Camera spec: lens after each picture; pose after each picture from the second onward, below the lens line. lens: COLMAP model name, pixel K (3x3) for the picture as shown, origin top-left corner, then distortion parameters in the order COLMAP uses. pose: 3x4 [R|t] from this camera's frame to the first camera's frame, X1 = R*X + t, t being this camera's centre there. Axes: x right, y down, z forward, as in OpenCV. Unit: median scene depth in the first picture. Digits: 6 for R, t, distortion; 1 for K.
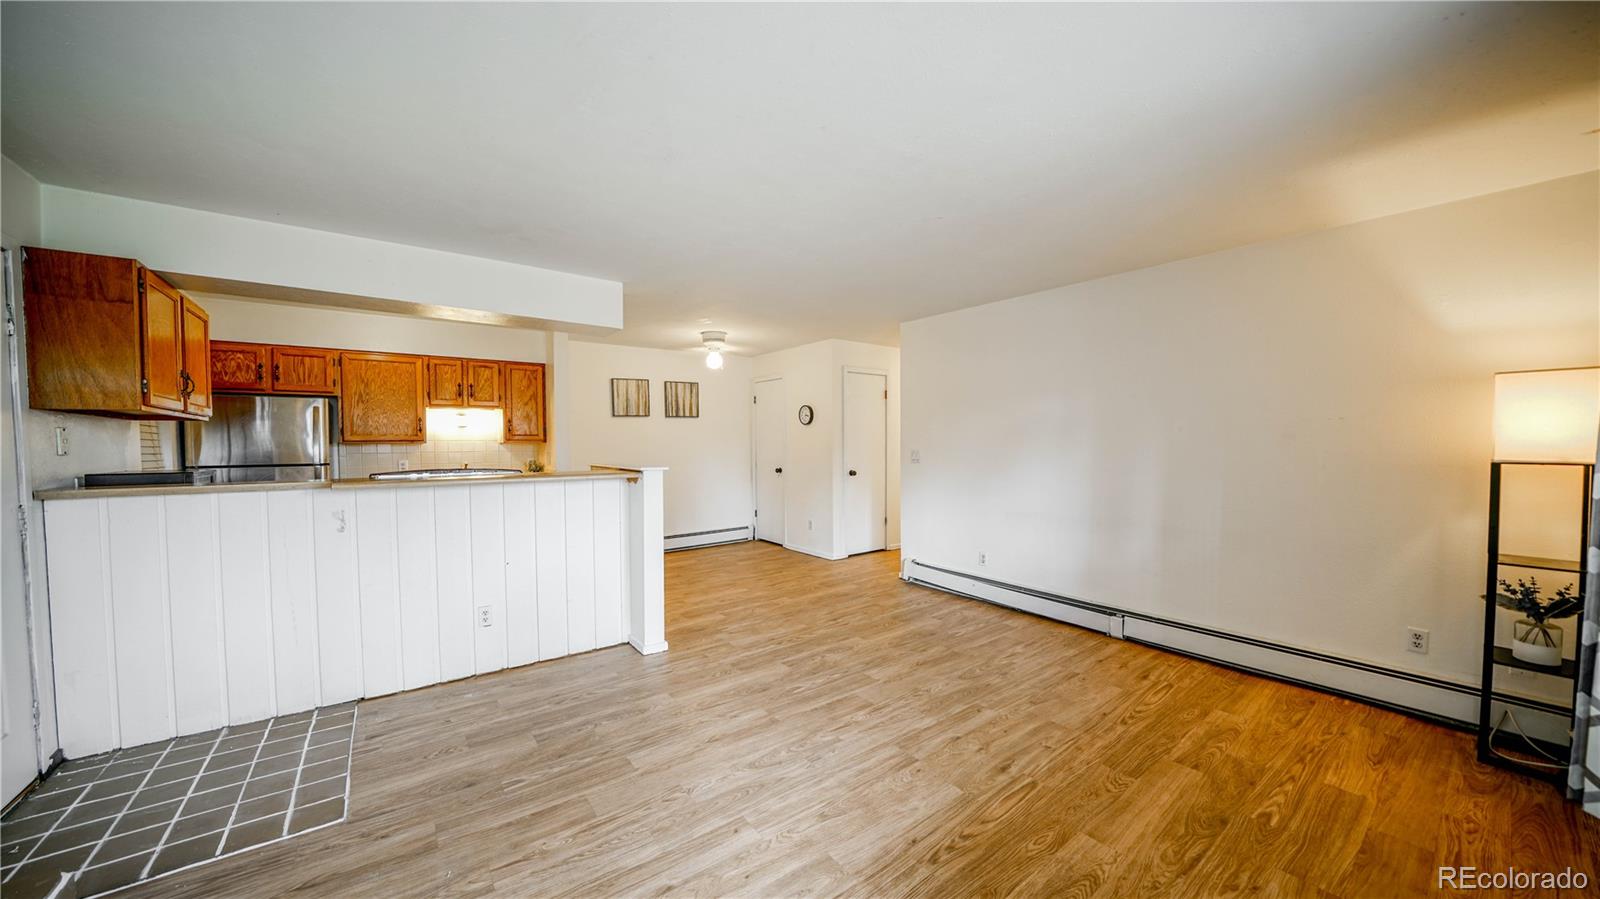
lens RADIAL K [[553.6, 0, 795.6], [0, 553.6, 456.1], [0, 0, 1]] dist [-0.019228, 0.000888]
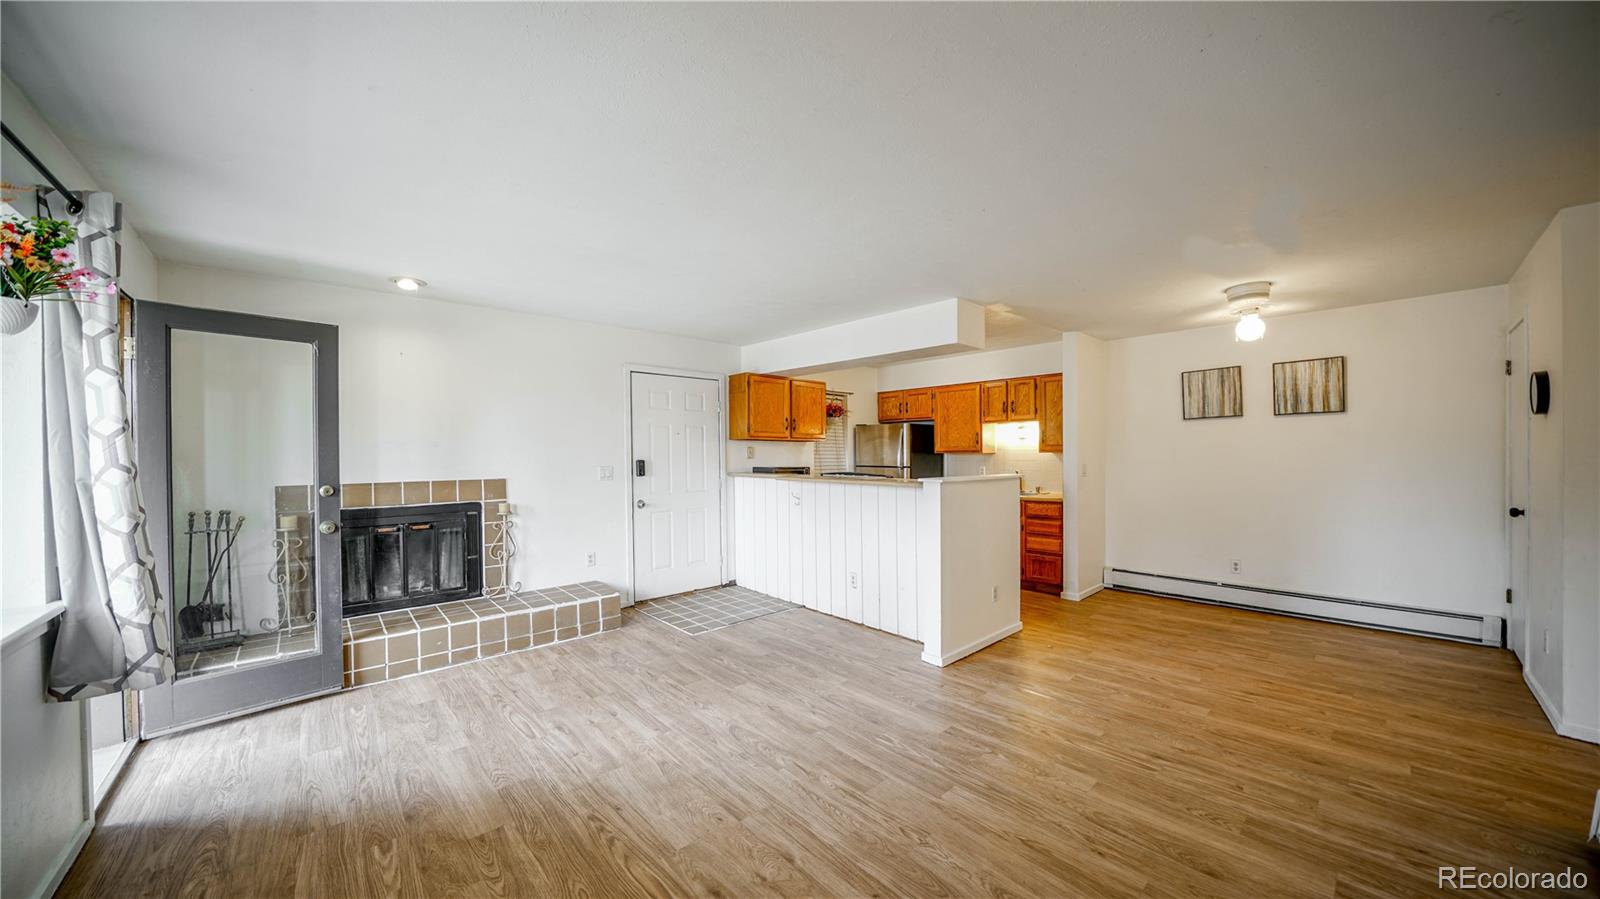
lens RADIAL K [[553.6, 0, 797.9], [0, 553.6, 451.7], [0, 0, 1]] dist [-0.019228, 0.000888]
pose [[0.089309, 0.003976, -0.995996, 0.721860], [-0.020911, 0.999779, 0.002116, -0.027215], [0.995784, 0.020639, 0.089372, 0.654464]]
